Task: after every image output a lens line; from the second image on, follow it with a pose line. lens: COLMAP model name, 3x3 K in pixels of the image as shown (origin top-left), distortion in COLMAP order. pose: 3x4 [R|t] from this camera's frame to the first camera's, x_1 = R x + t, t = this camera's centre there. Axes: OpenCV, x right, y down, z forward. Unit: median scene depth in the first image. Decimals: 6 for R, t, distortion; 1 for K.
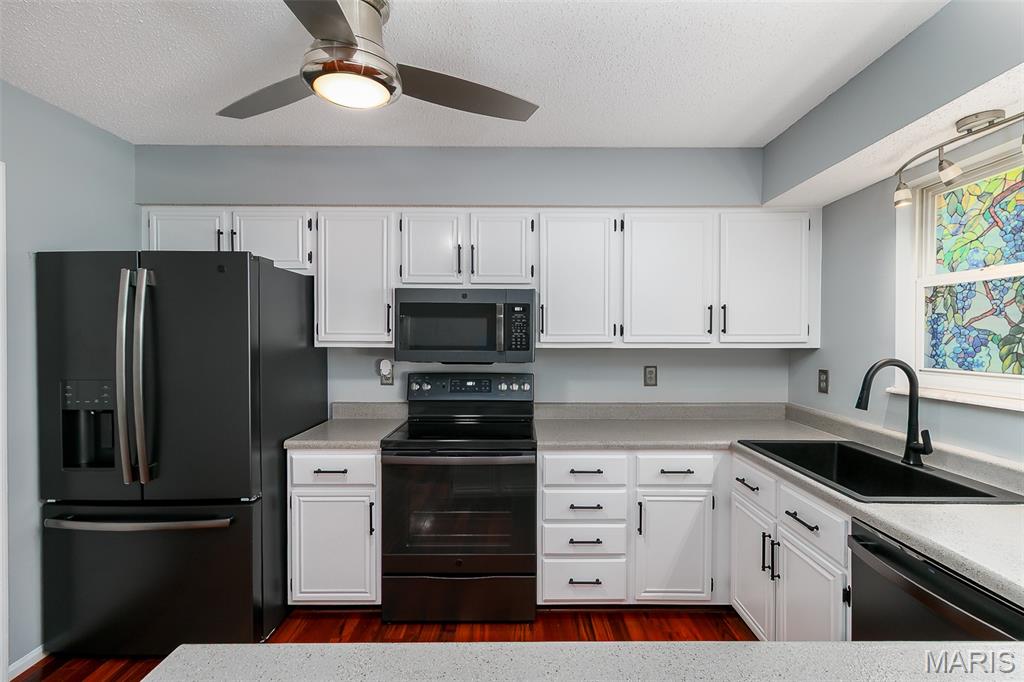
lens RADIAL K [[484.5, 0, 512.0], [0, 484.5, 341.0], [0, 0, 1]] dist [-0.001685, -0.000042]
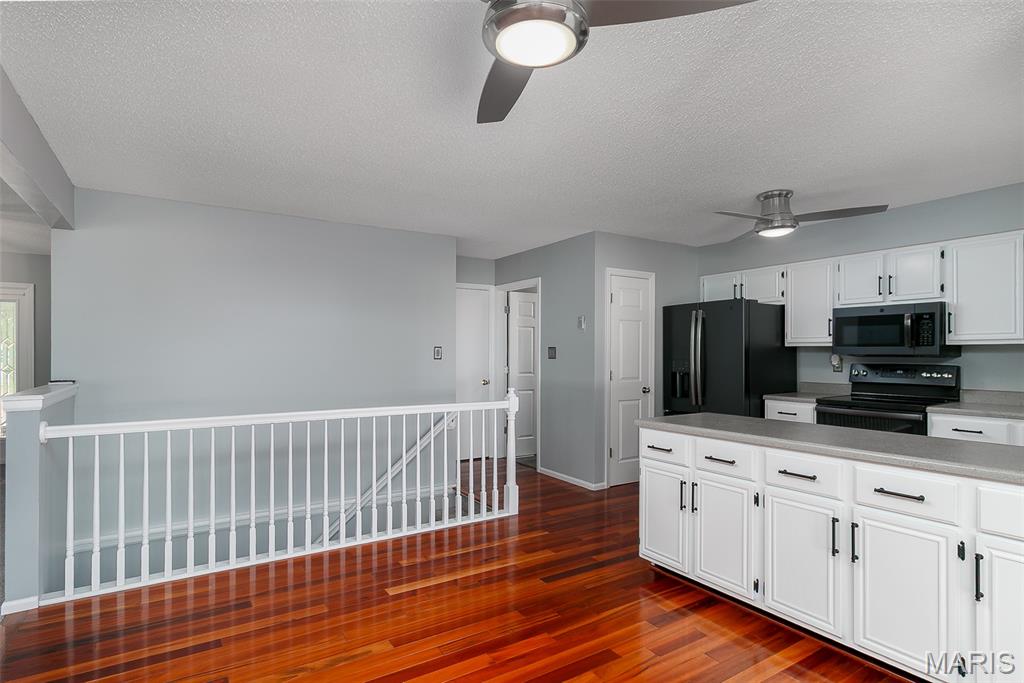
lens RADIAL K [[519.8, 0, 512.7], [0, 519.8, 357.2], [0, 0, 1]] dist [-0.000031, 0.000578]
pose [[0.541792, 0.004810, -0.840499, 0.697692], [-0.007654, 0.999970, 0.000788, 0.064738], [0.840478, 0.006006, 0.541812, -0.911789]]
